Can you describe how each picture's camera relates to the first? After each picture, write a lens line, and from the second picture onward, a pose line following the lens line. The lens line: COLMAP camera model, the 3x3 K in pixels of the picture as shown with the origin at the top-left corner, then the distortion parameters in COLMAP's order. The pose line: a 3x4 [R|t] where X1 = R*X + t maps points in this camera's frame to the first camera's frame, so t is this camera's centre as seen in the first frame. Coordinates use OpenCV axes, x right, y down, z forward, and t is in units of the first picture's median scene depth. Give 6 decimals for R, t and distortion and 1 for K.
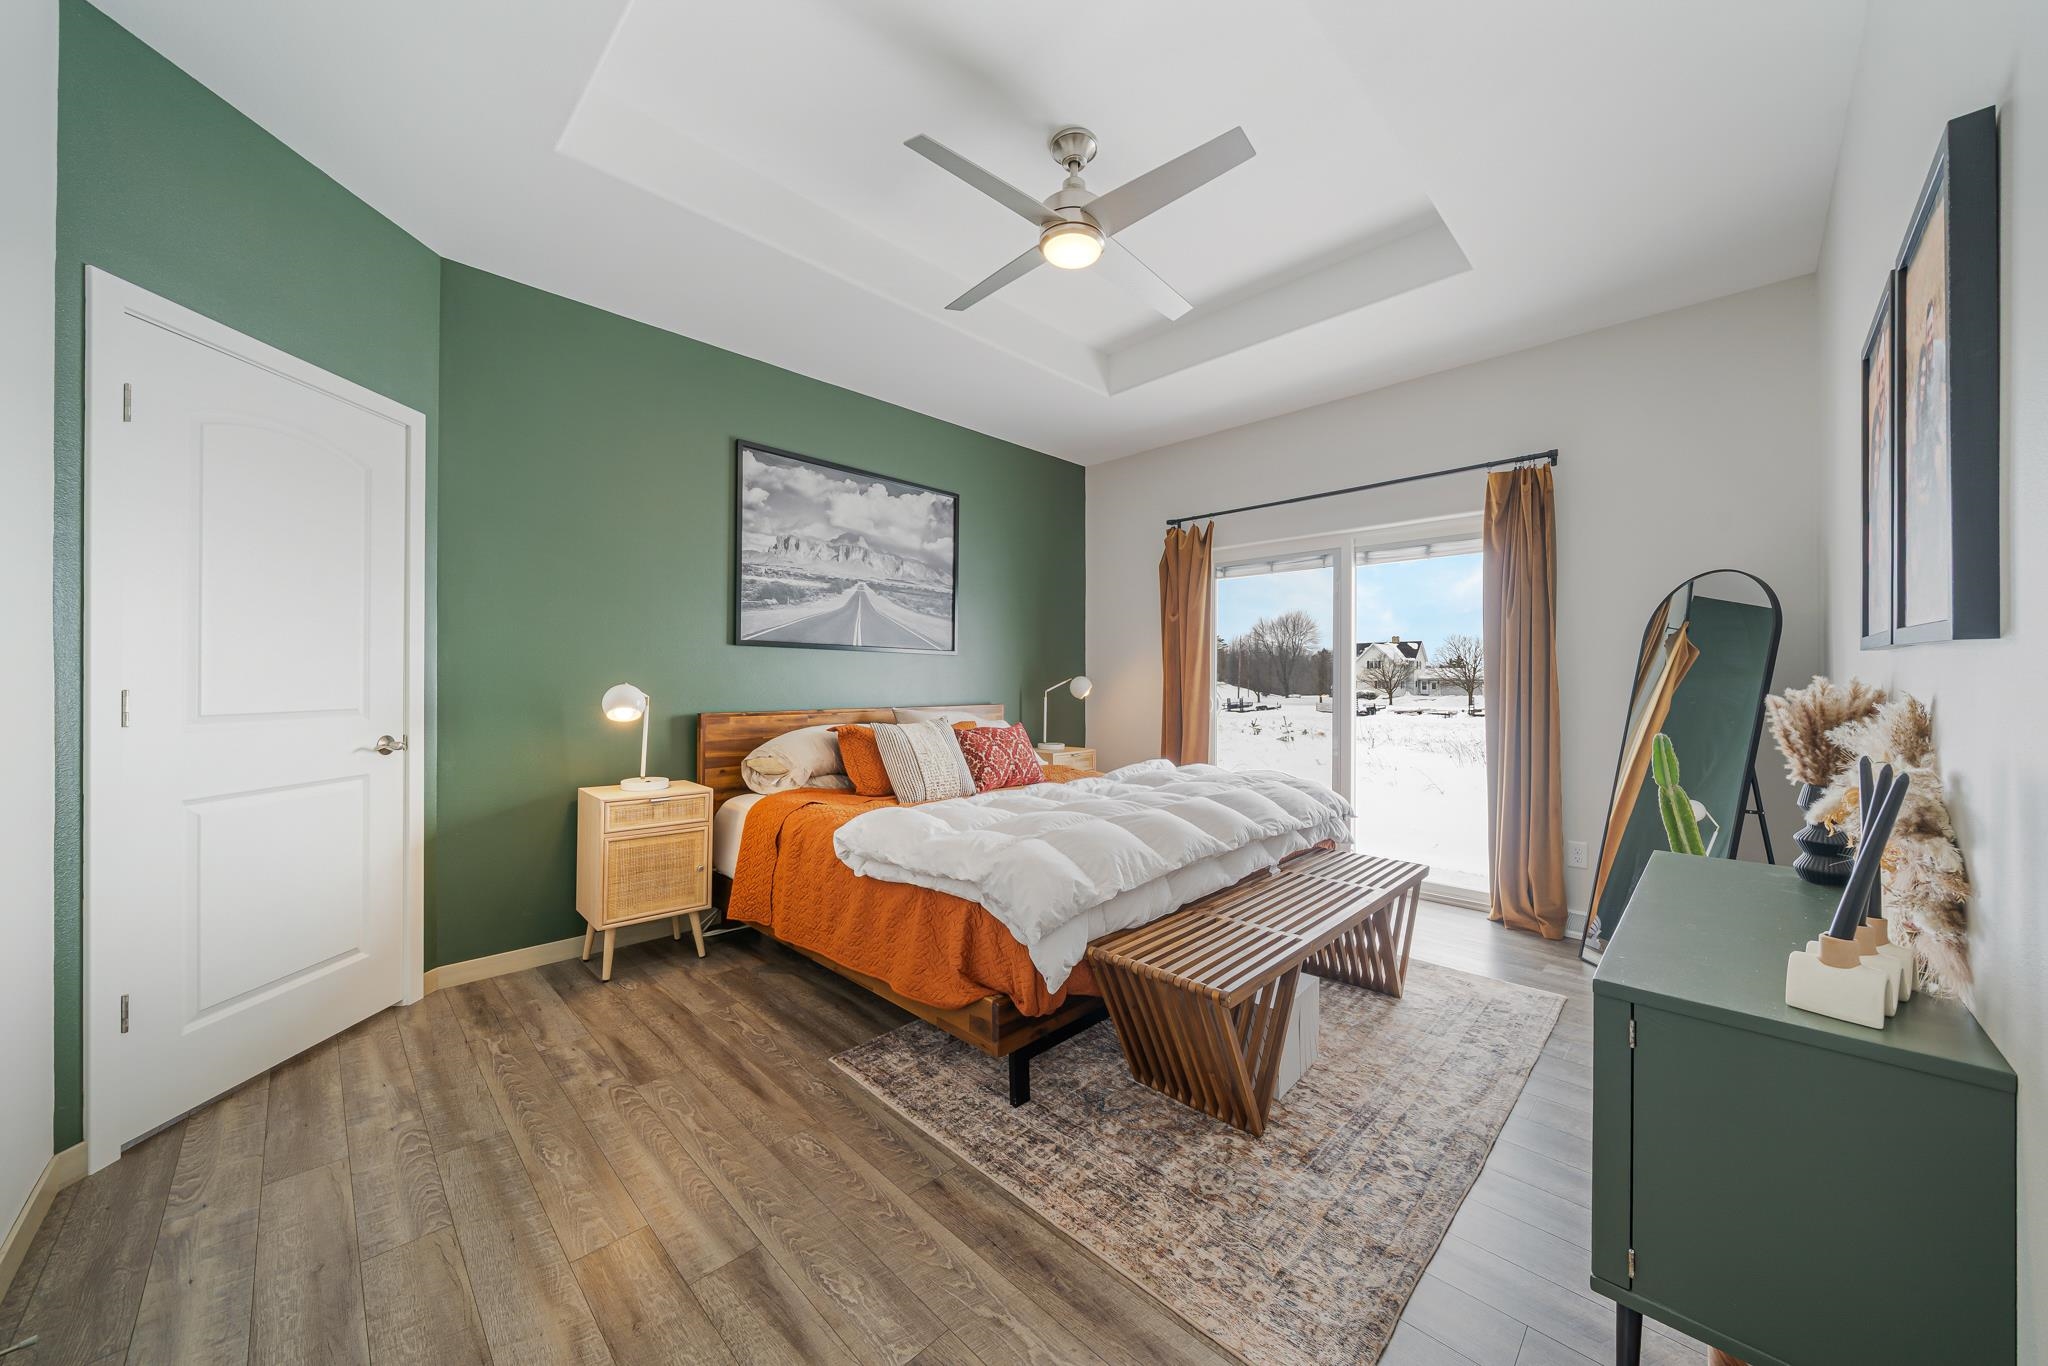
lens RADIAL K [[717.8, 0, 1008.1], [0, 717.8, 679.2], [0, 0, 1]] dist [-0.003960, 0.000362]
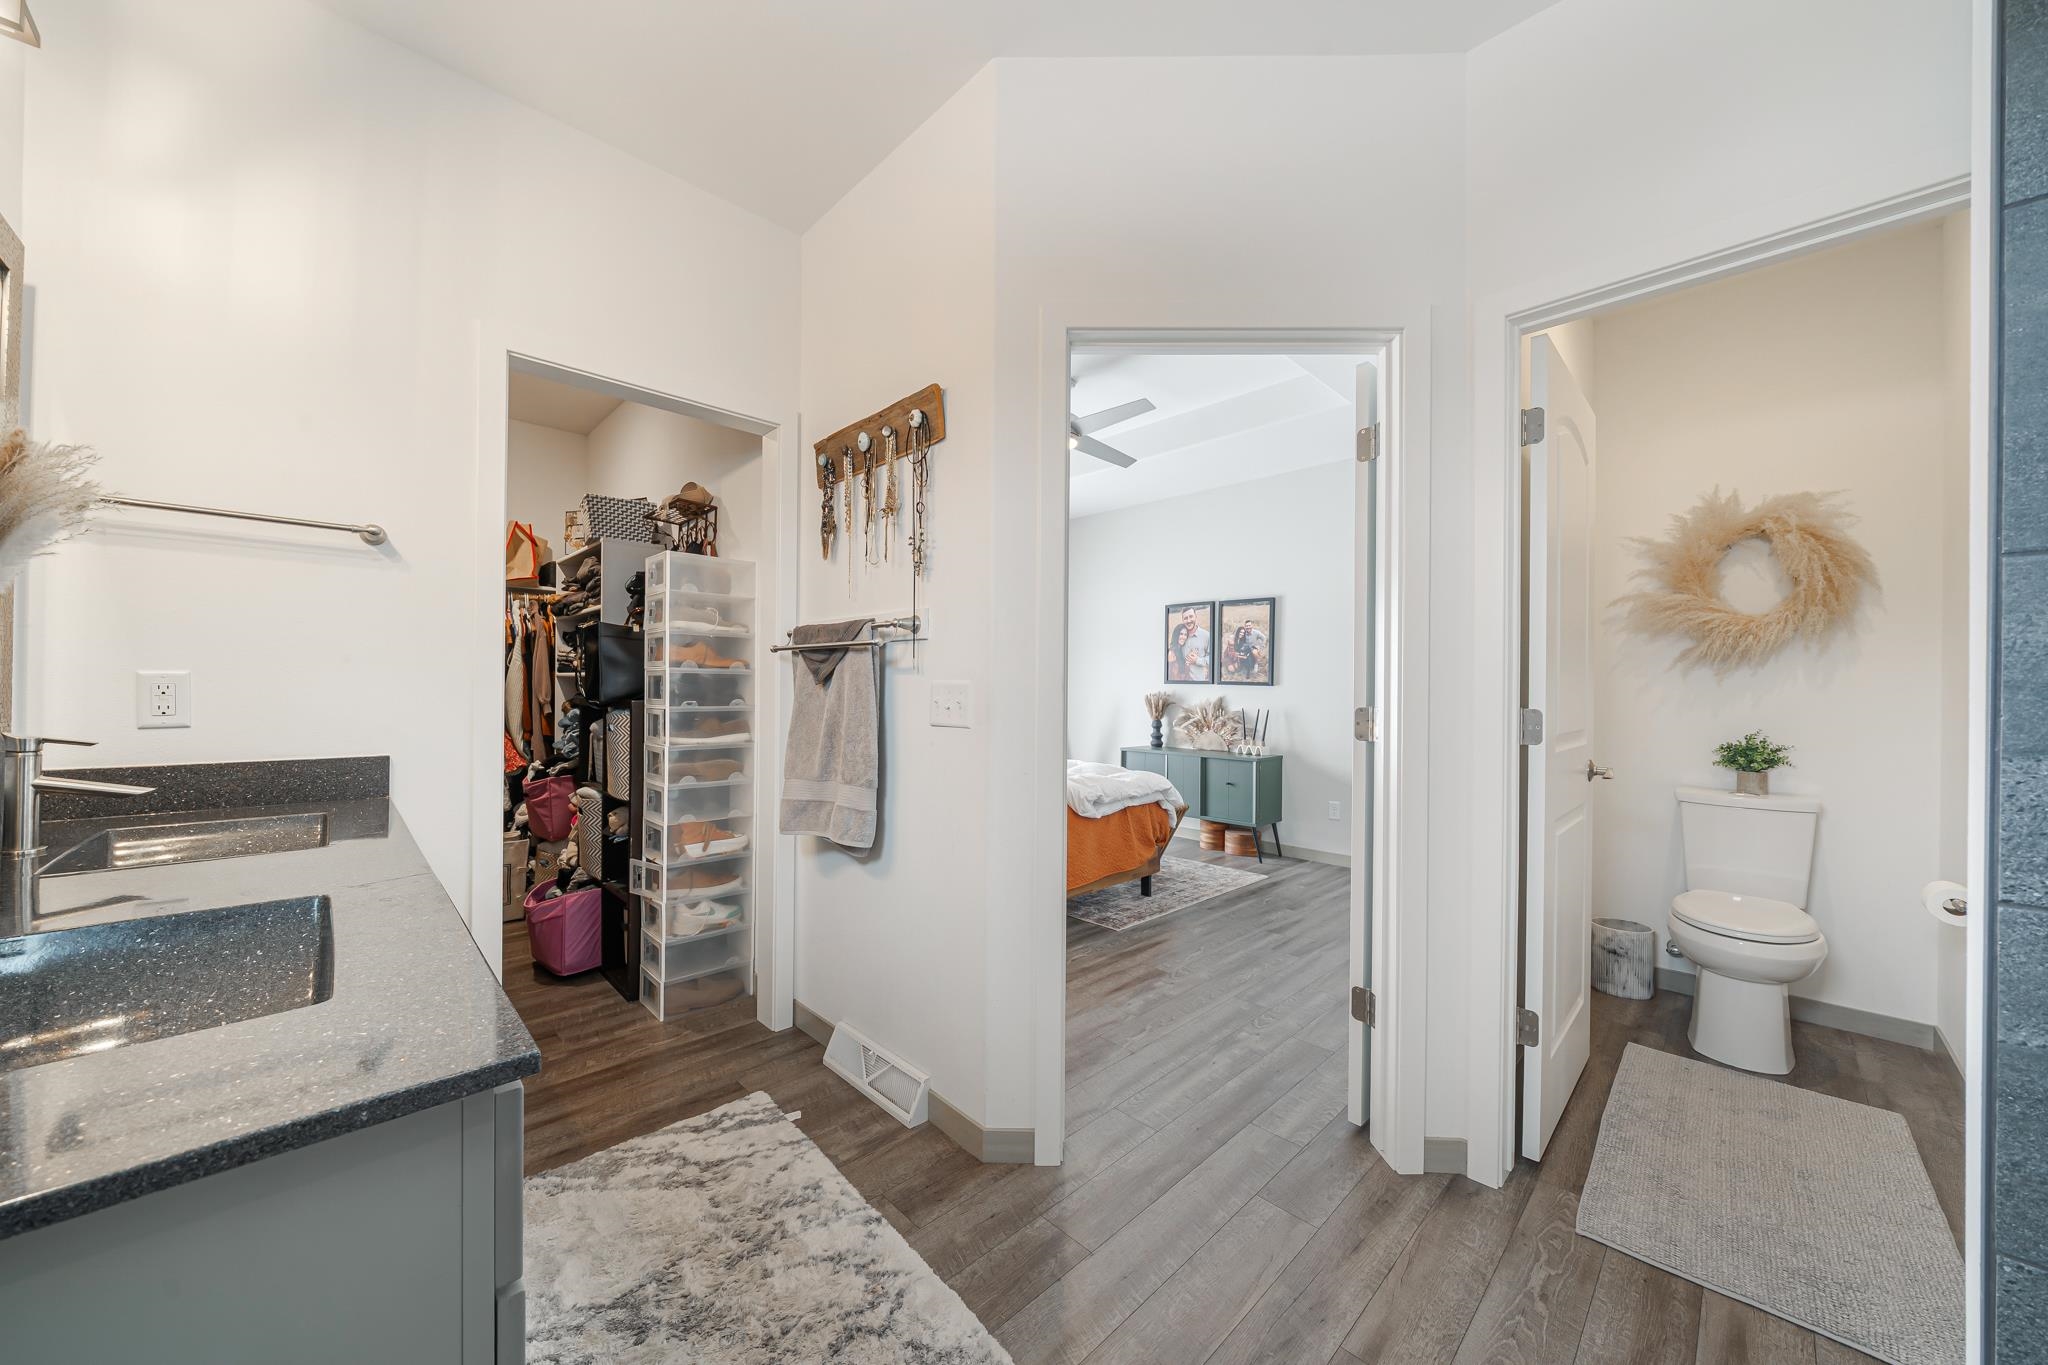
lens RADIAL K [[717.8, 0, 1029.8], [0, 717.8, 687.6], [0, 0, 1]] dist [-0.003960, 0.000362]
pose [[0.005971, -0.002748, 0.999978, -1.105930], [-0.010691, 0.999939, 0.002811, -0.004237], [-0.999925, -0.010708, 0.005941, 0.719228]]
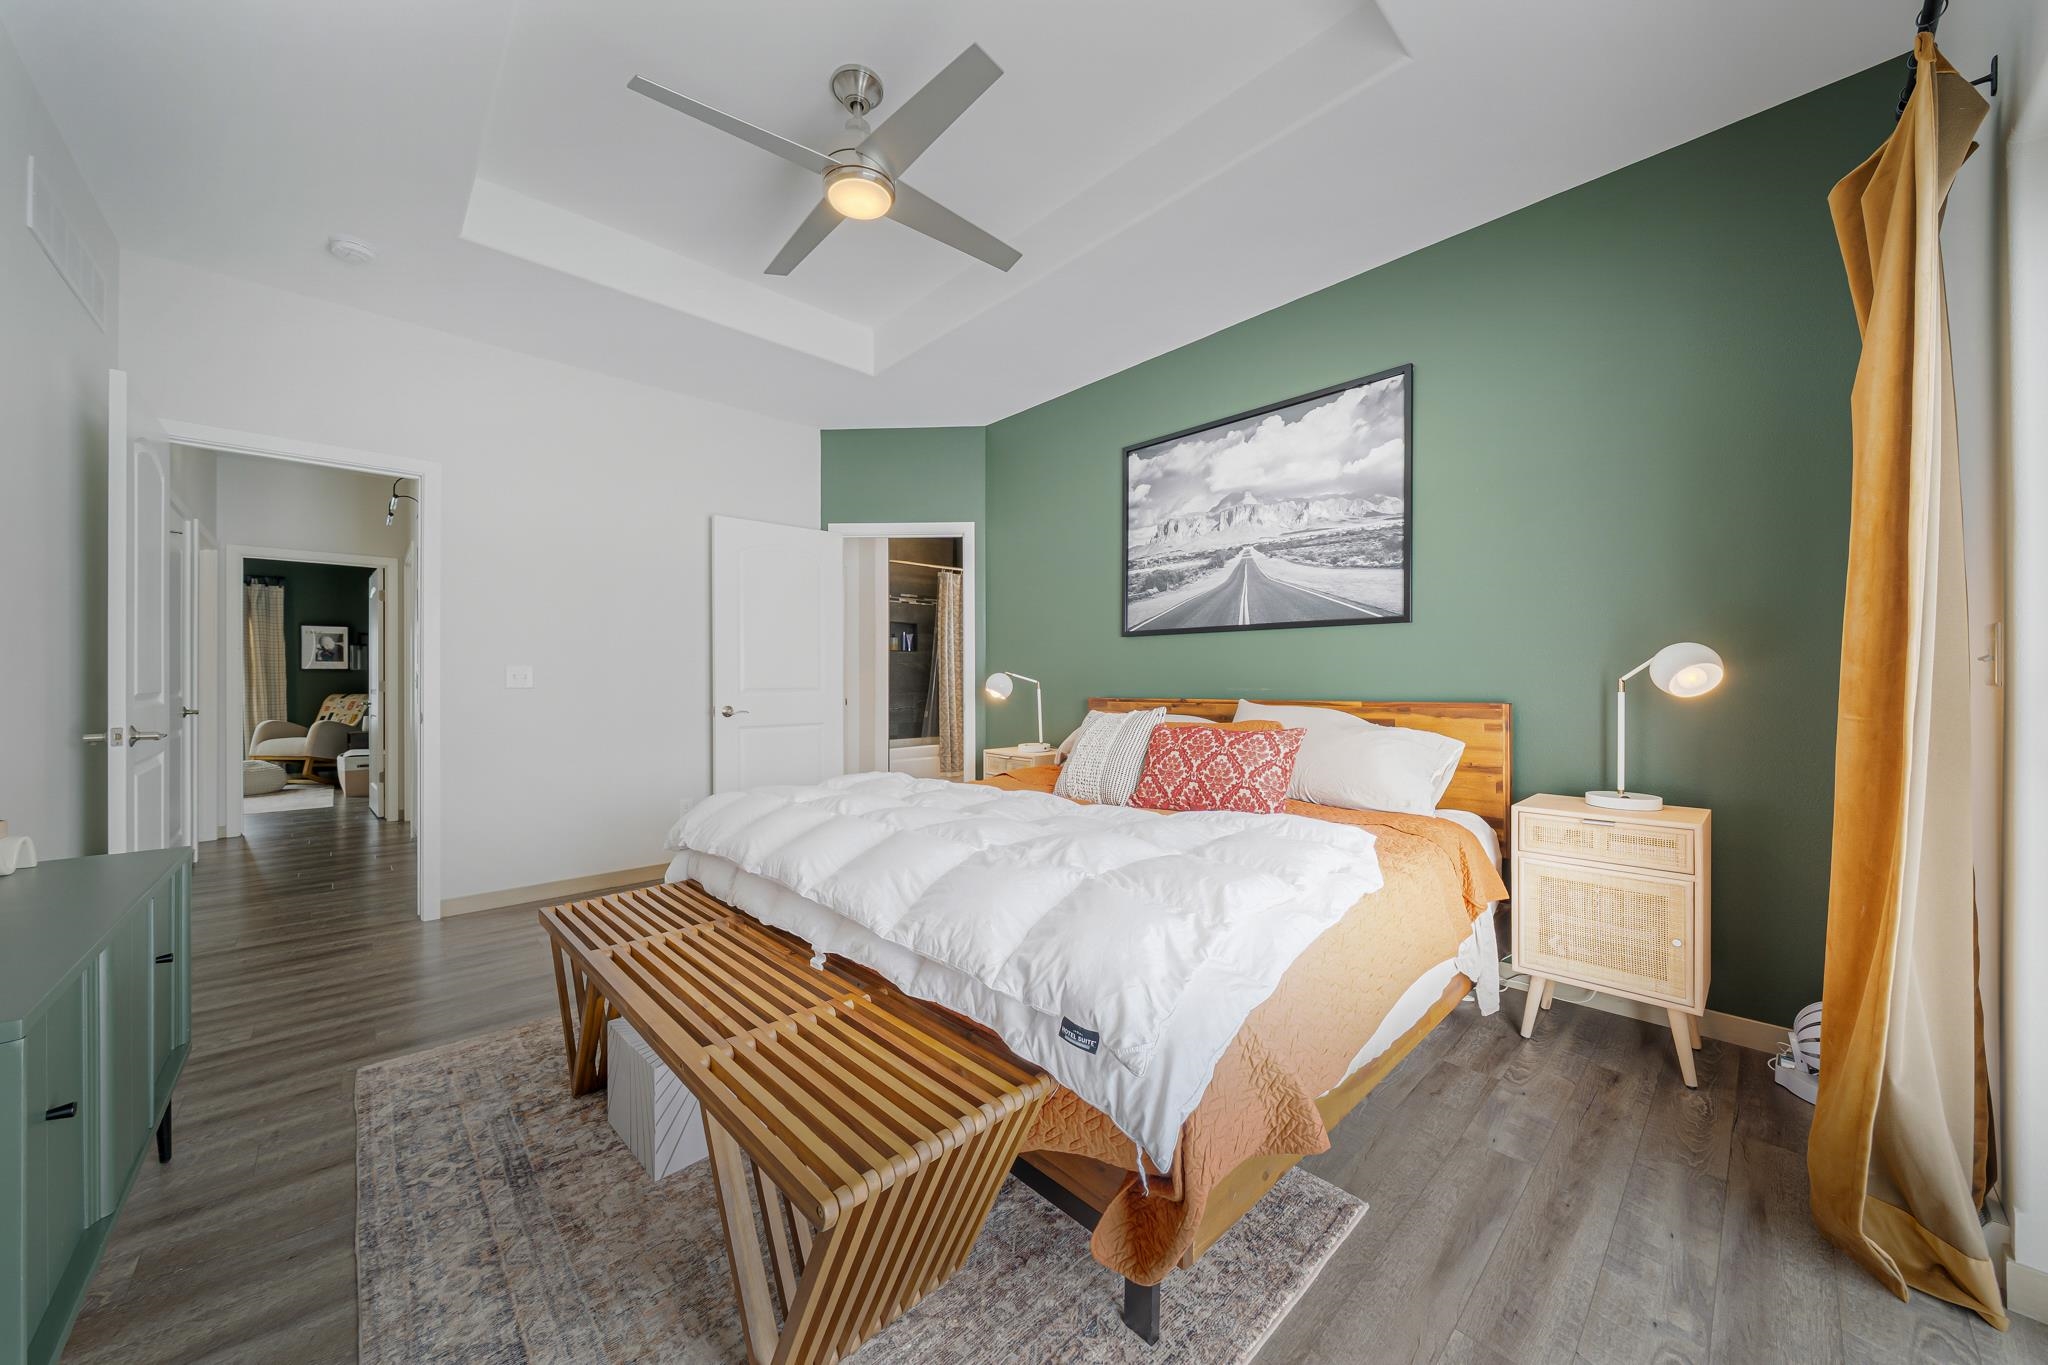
lens RADIAL K [[717.8, 0, 1031.1], [0, 717.8, 680.5], [0, 0, 1]] dist [-0.003960, 0.000362]
pose [[-0.012013, -0.004342, -0.999918, 0.689505], [0.006018, 0.999972, -0.004415, 0.022796], [0.999910, -0.006070, -0.011986, 0.836942]]
